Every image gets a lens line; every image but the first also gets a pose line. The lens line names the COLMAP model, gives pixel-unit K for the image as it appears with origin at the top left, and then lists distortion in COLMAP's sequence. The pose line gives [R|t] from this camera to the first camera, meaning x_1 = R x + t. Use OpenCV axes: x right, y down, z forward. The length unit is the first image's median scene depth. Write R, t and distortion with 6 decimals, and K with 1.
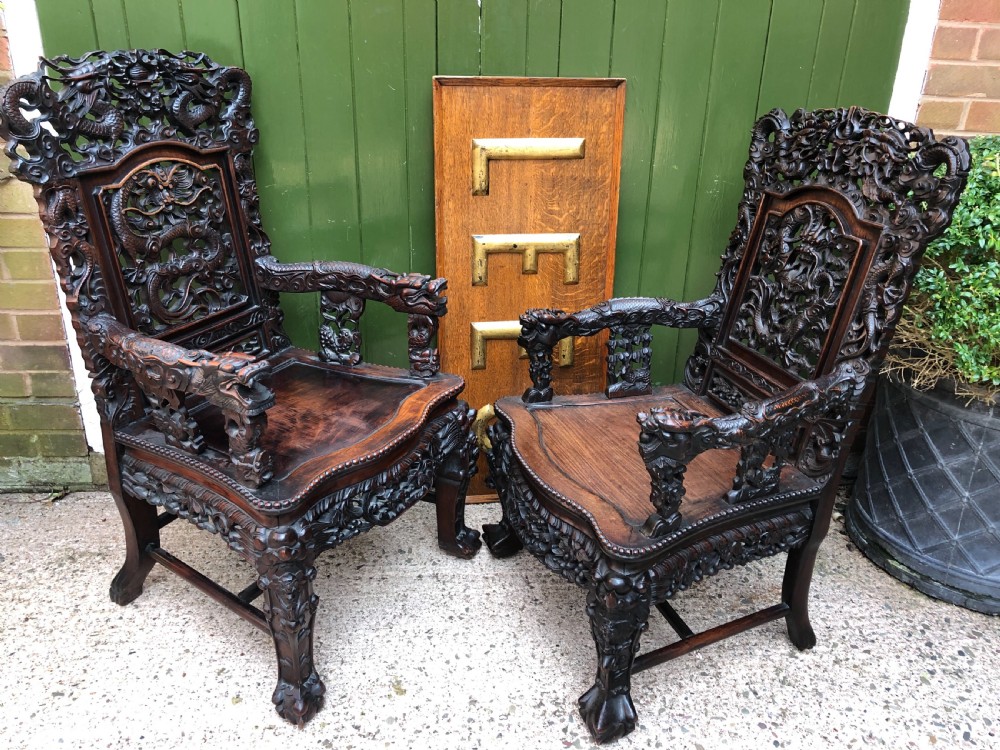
lens RADIAL K [[816.3, 0, 506.4], [0, 816.3, 365.3], [0, 0, 1]] dist [0.011730, 0.004063]
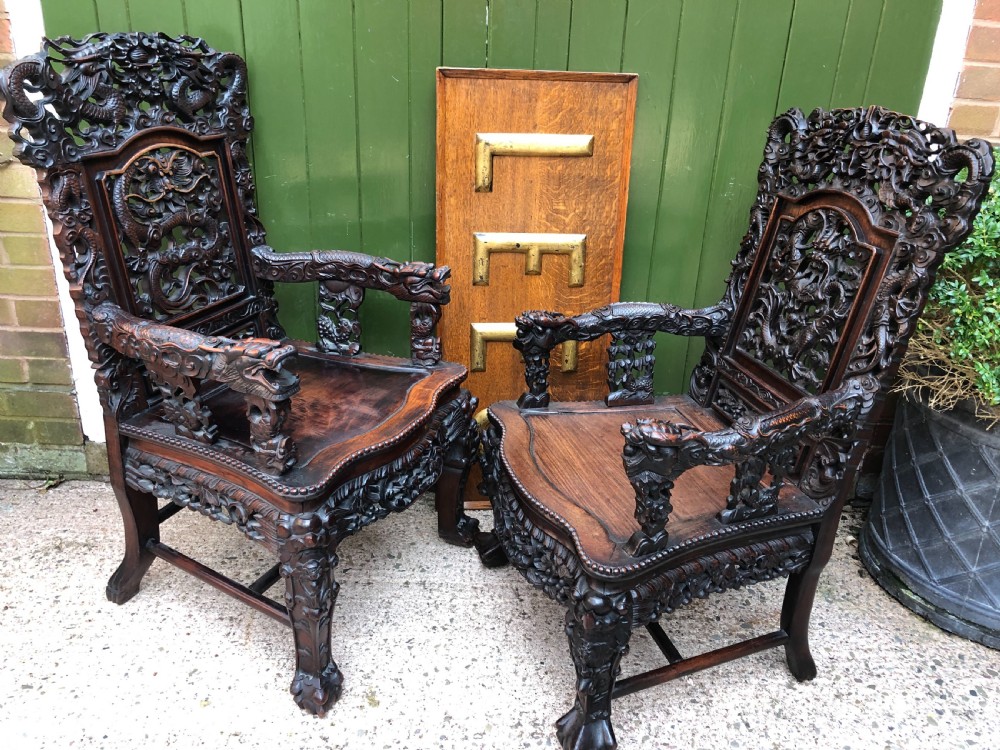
lens RADIAL K [[816.3, 0, 505.6], [0, 816.3, 365.3], [0, 0, 1]] dist [0.011730, 0.004063]
pose [[0.998384, 0.035682, -0.044232, 0.050064], [-0.035863, 0.999351, -0.003294, -0.000554], [0.044086, 0.004875, 0.999016, 0.040567]]
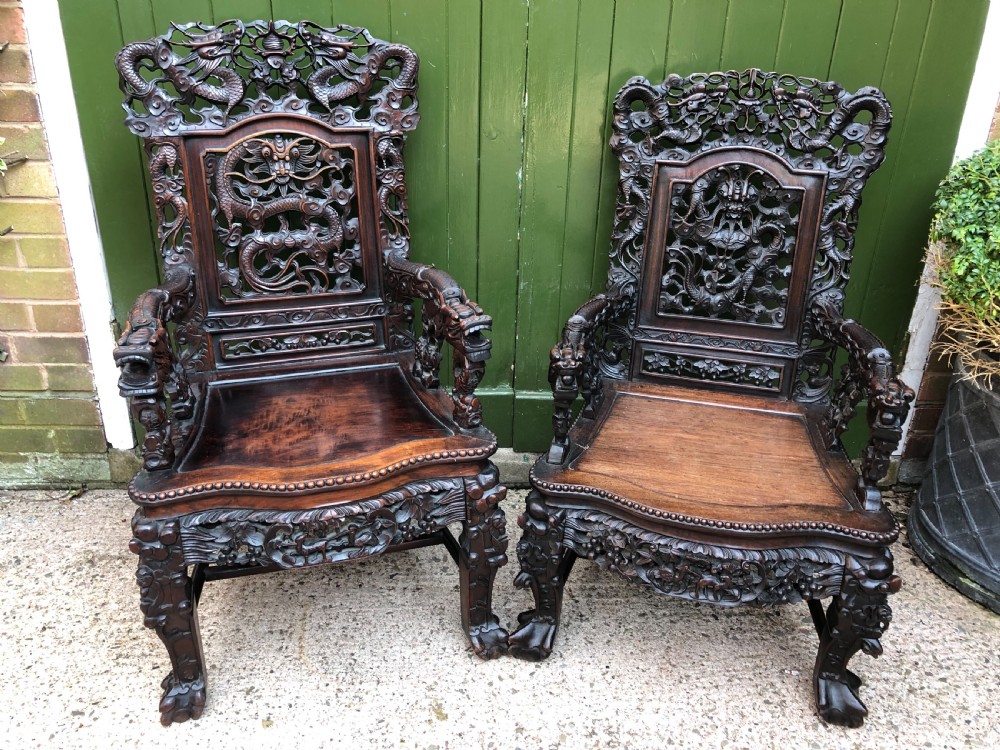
lens RADIAL K [[816.3, 0, 500.2], [0, 816.3, 365.0], [0, 0, 1]] dist [0.011730, 0.004063]
pose [[0.999777, 0.010507, -0.018341, -0.046565], [-0.010141, 0.999750, 0.019919, -0.018972], [0.018546, -0.019729, 0.999633, 0.072777]]
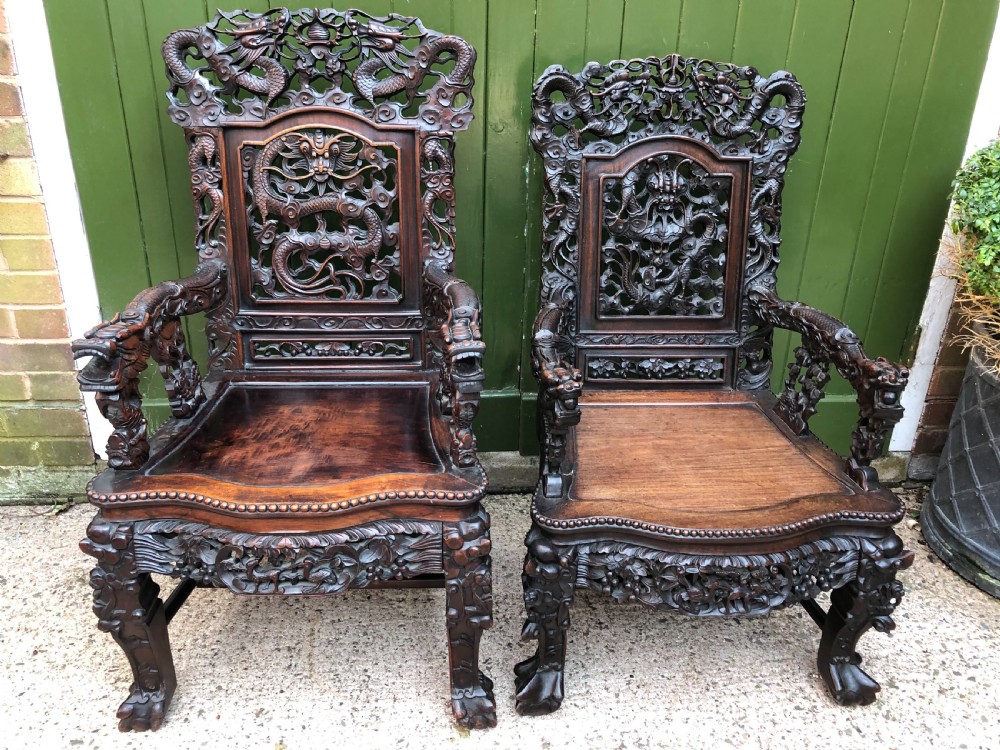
lens RADIAL K [[816.3, 0, 502.5], [0, 816.3, 367.7], [0, 0, 1]] dist [0.011730, 0.004063]
pose [[0.999832, -0.005200, 0.017581, -0.094313], [0.004864, 0.999806, 0.019112, -0.014924], [-0.017677, -0.019024, 0.999663, 0.109218]]
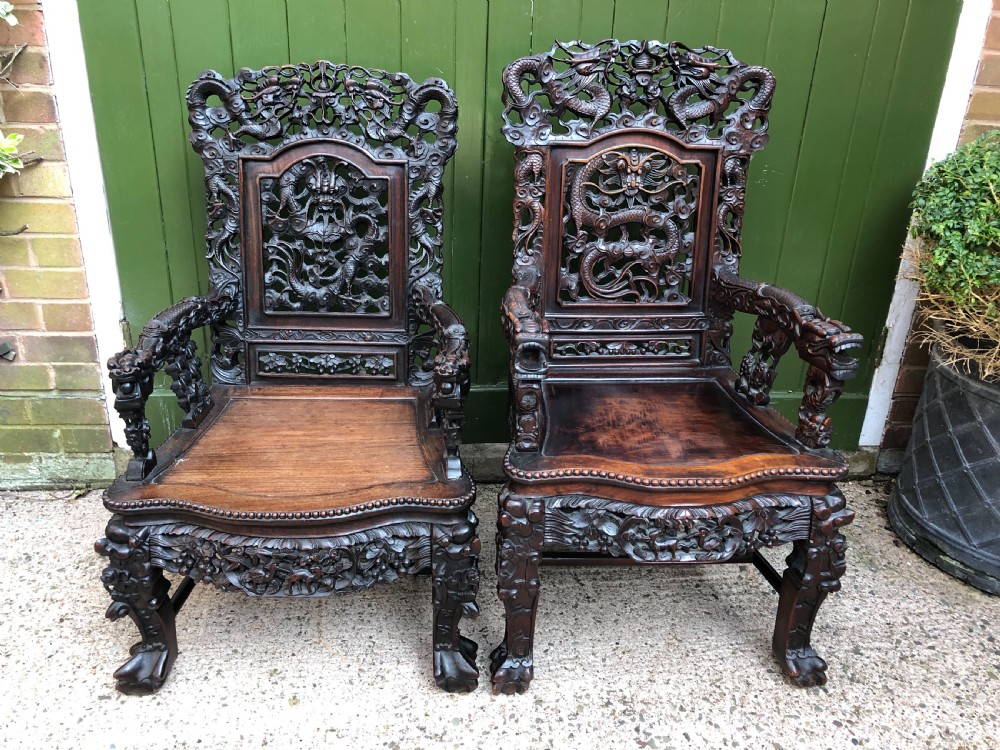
lens RADIAL K [[816.3, 0, 497.2], [0, 816.3, 369.0], [0, 0, 1]] dist [0.011730, 0.004063]
pose [[0.999618, 0.001909, 0.027566, -0.108424], [-0.001822, 0.999993, -0.003173, 0.019923], [-0.027572, 0.003122, 0.999615, 0.031162]]
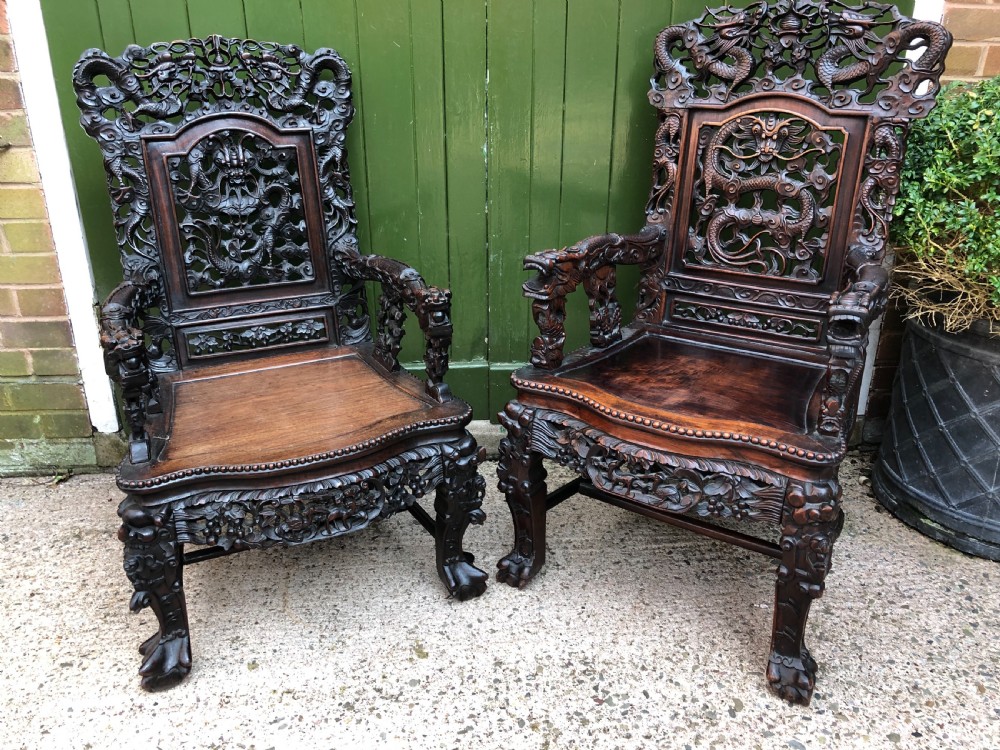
lens RADIAL K [[816.3, 0, 501.1], [0, 816.3, 371.7], [0, 0, 1]] dist [0.011730, 0.004063]
pose [[0.999697, -0.024394, -0.003217, -0.024272], [0.024330, 0.999533, -0.018481, 0.080823], [0.003666, 0.018397, 0.999824, 0.032143]]
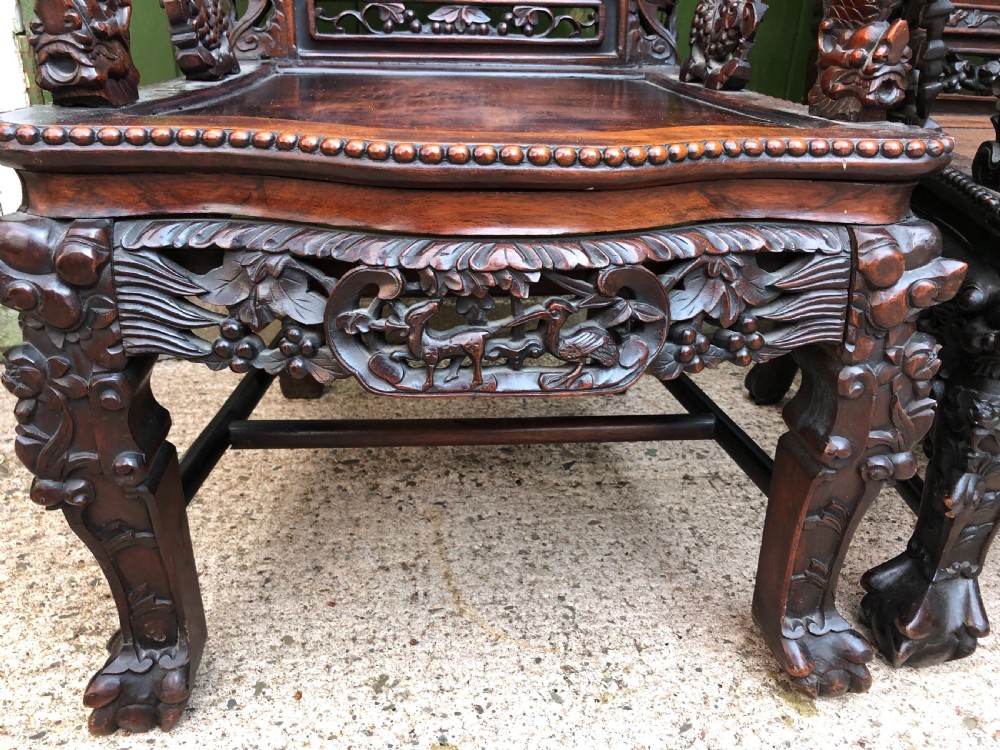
lens RADIAL K [[816.3, 0, 500.1], [0, 816.3, 377.4], [0, 0, 1]] dist [0.011730, 0.004063]
pose [[0.996563, -0.027444, 0.078160, -0.300585], [0.022786, 0.997946, 0.059873, 0.178336], [-0.079643, -0.057886, 0.995141, 0.544954]]
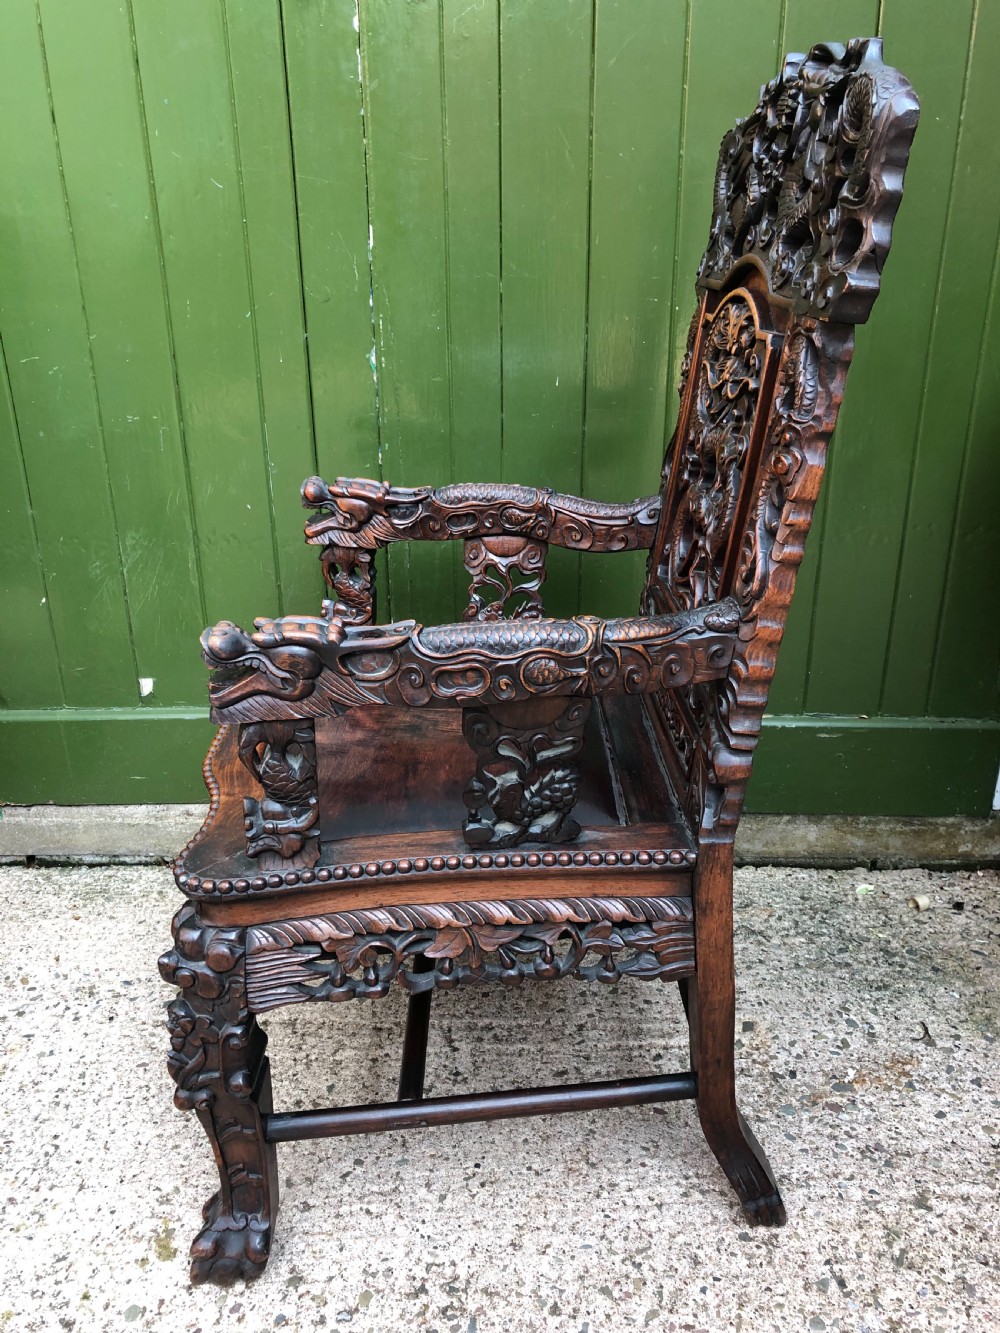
lens RADIAL K [[1088.1, 0, 501.6], [0, 1088.1, 662.7], [0, 0, 1]] dist [0.011730, 0.004063]
pose [[0.996175, -0.002352, -0.087343, 0.143865], [0.000195, 0.999695, -0.024700, 0.026194], [0.087375, 0.024588, 0.995872, 0.272055]]
